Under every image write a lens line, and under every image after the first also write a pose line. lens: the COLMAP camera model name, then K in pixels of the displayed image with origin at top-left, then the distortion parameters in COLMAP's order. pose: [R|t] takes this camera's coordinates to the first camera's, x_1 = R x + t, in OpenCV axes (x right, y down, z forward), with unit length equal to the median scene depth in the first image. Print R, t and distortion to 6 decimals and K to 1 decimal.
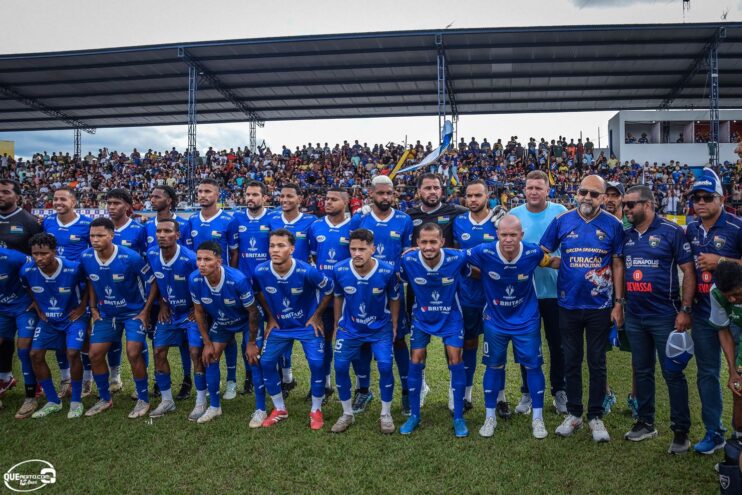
lens RADIAL K [[594.6, 0, 387.9], [0, 594.6, 222.3], [0, 0, 1]] dist [-0.145535, 0.113131]
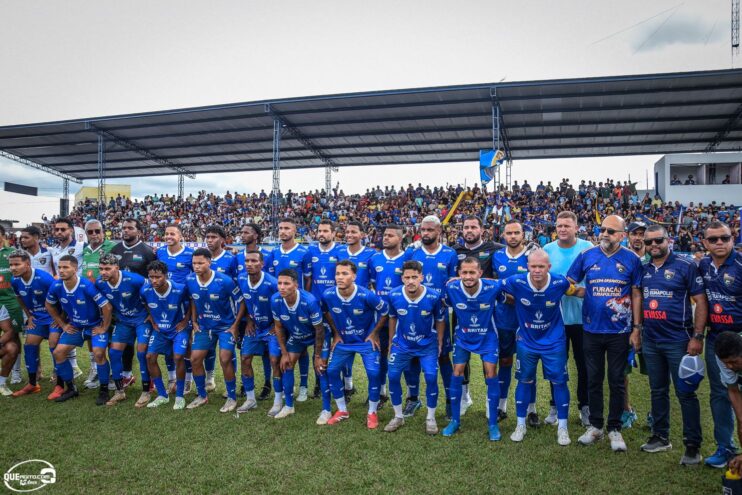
lens RADIAL K [[594.6, 0, 372.4], [0, 594.6, 245.1], [0, 0, 1]] dist [-0.145535, 0.113131]
pose [[0.986752, 0.008942, -0.161989, 0.066529], [-0.013019, 0.999624, -0.024122, 0.009519], [0.161713, 0.025912, 0.986498, -0.182206]]
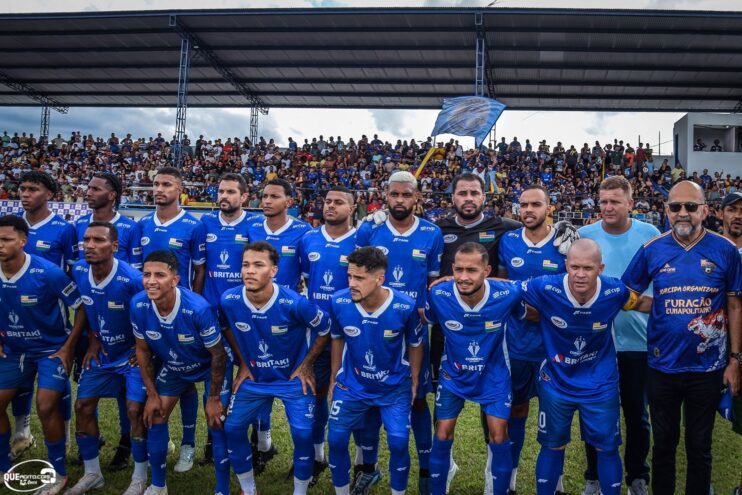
lens RADIAL K [[594.6, 0, 414.5], [0, 594.6, 187.4], [0, 0, 1]] dist [-0.145535, 0.113131]
pose [[0.999177, 0.040208, 0.005386, -0.001520], [-0.039721, 0.996650, -0.071495, -0.010011], [-0.008242, 0.071222, 0.997426, 0.271314]]
